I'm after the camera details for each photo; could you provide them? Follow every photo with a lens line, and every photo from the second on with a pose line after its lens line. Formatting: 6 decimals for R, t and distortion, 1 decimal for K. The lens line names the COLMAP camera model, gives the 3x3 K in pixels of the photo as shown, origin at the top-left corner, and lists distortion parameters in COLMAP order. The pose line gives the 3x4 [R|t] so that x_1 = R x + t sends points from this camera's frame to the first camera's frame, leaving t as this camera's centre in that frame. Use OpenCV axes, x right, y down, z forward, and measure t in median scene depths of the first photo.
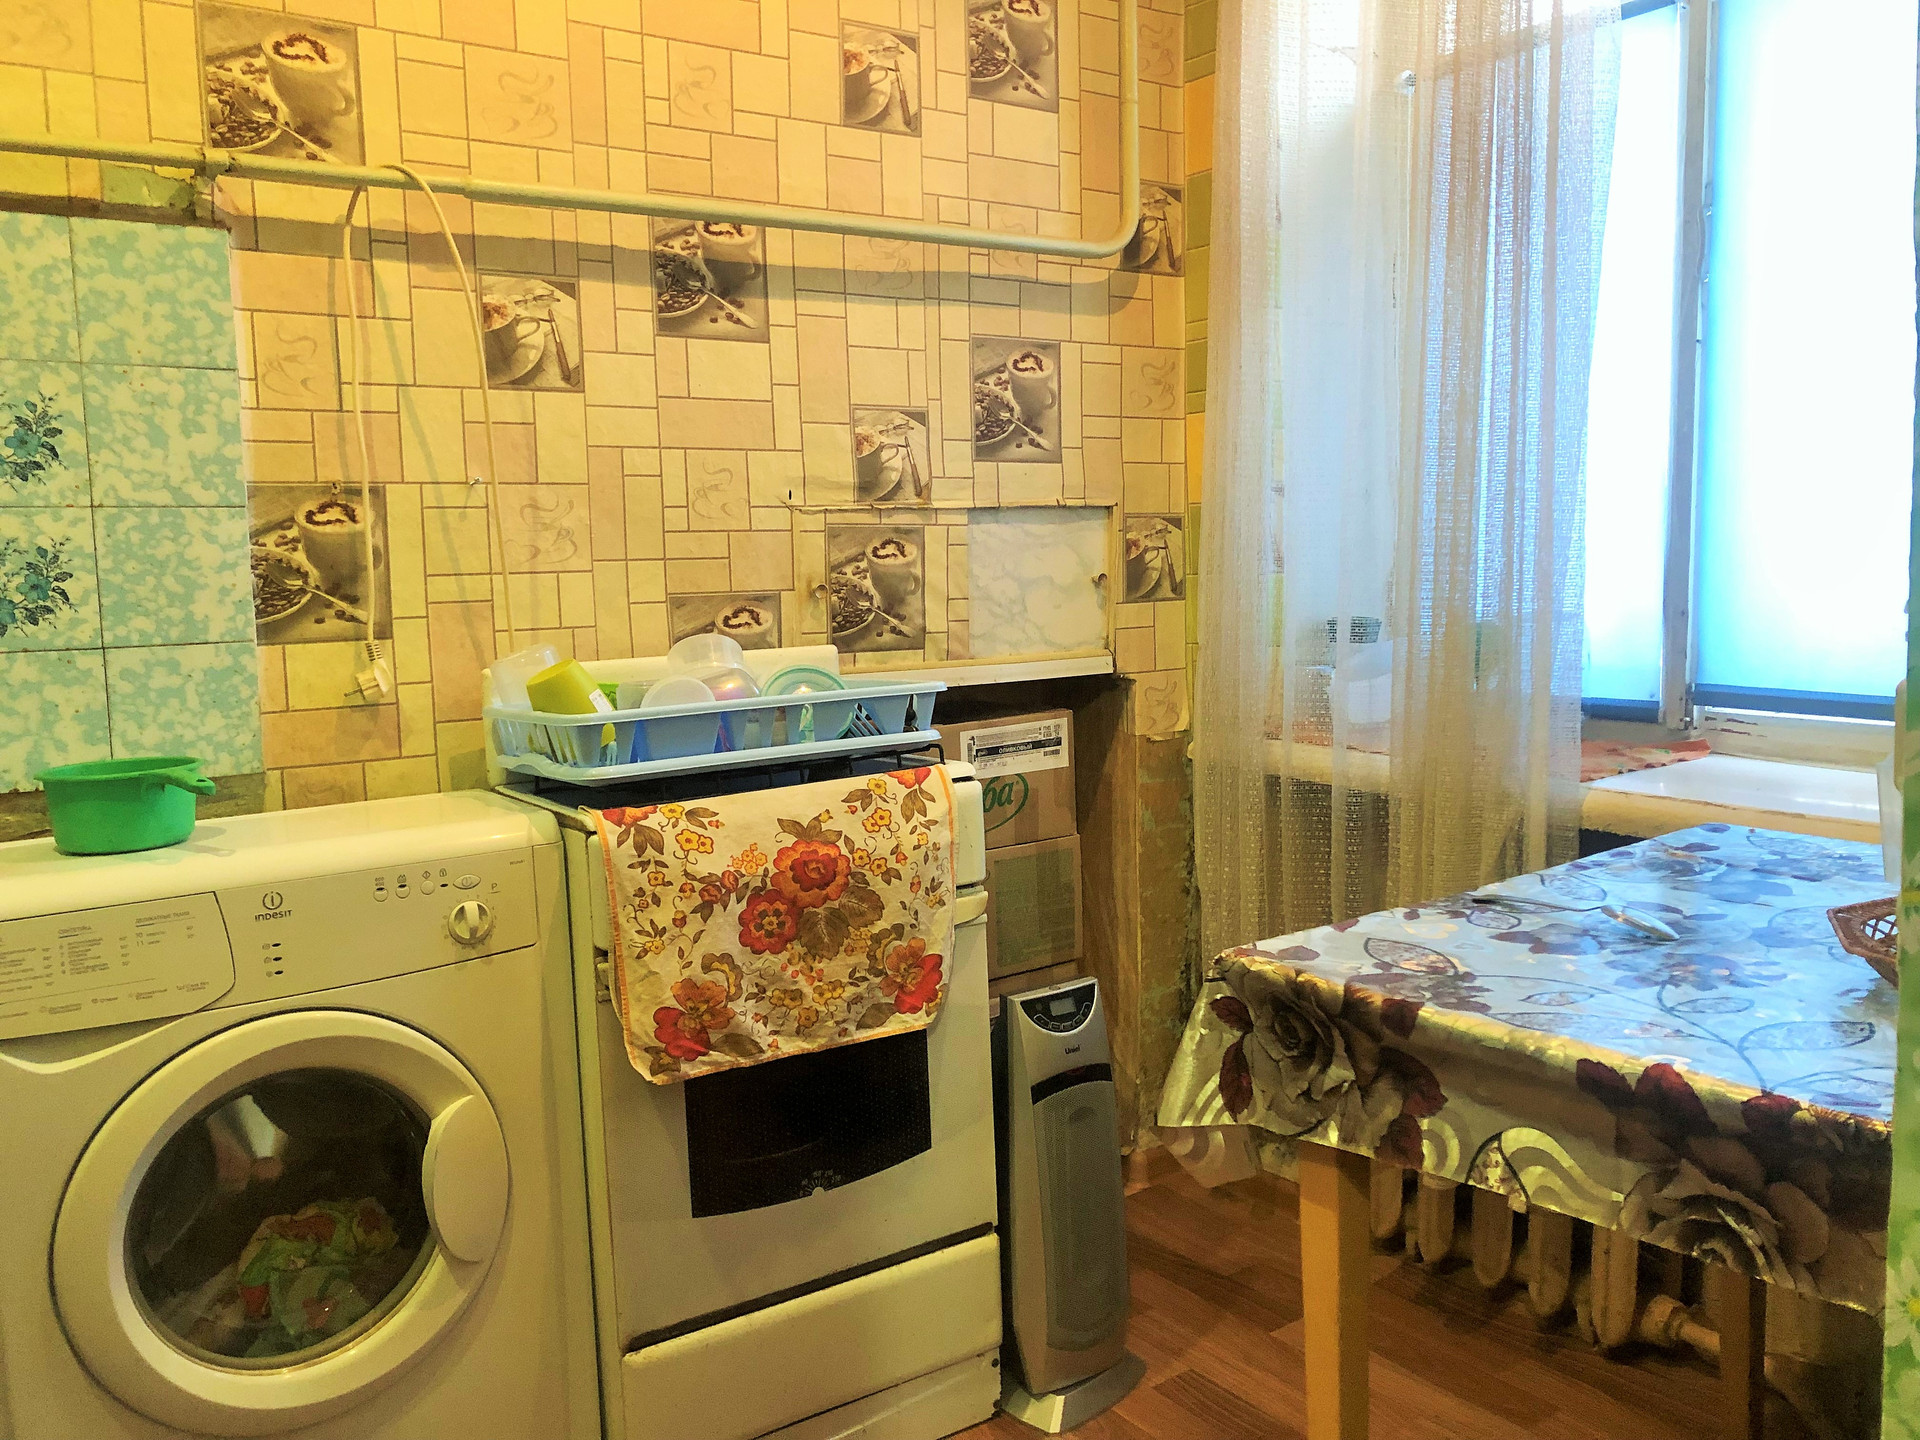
lens RADIAL K [[1561.2, 0, 958.6], [0, 1561.2, 716.6], [0, 0, 1]] dist [0.023770, -0.023714]
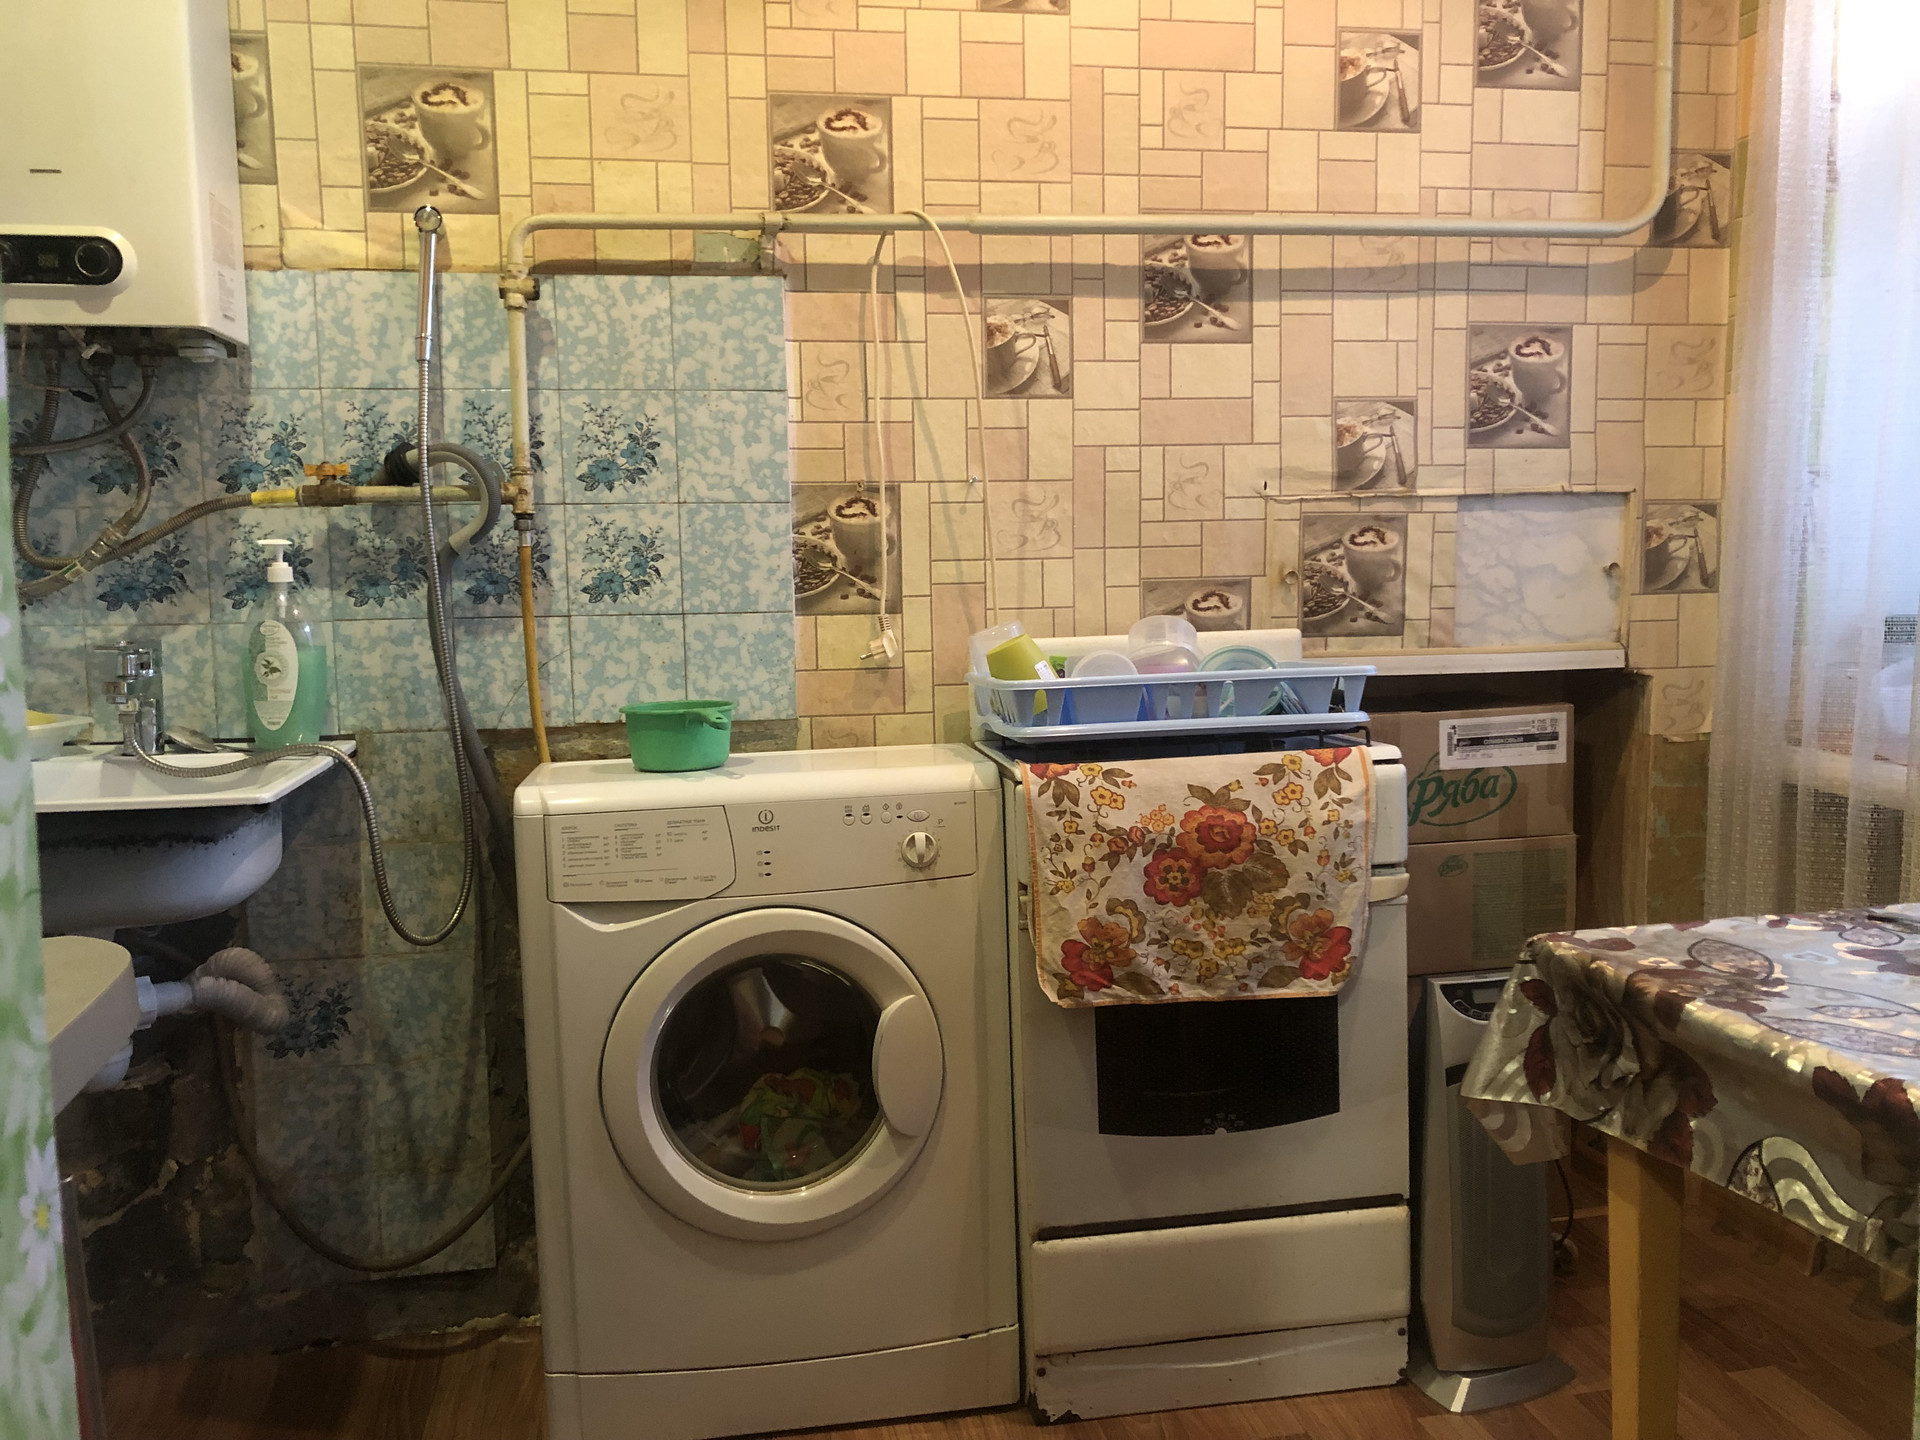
lens RADIAL K [[1561.2, 0, 971.1], [0, 1561.2, 723.7], [0, 0, 1]] dist [0.023770, -0.023714]
pose [[0.909429, 0.052222, -0.412568, 0.187857], [-0.047948, 0.998635, 0.020711, 0.007824], [0.413086, 0.000946, 0.910692, -0.057168]]
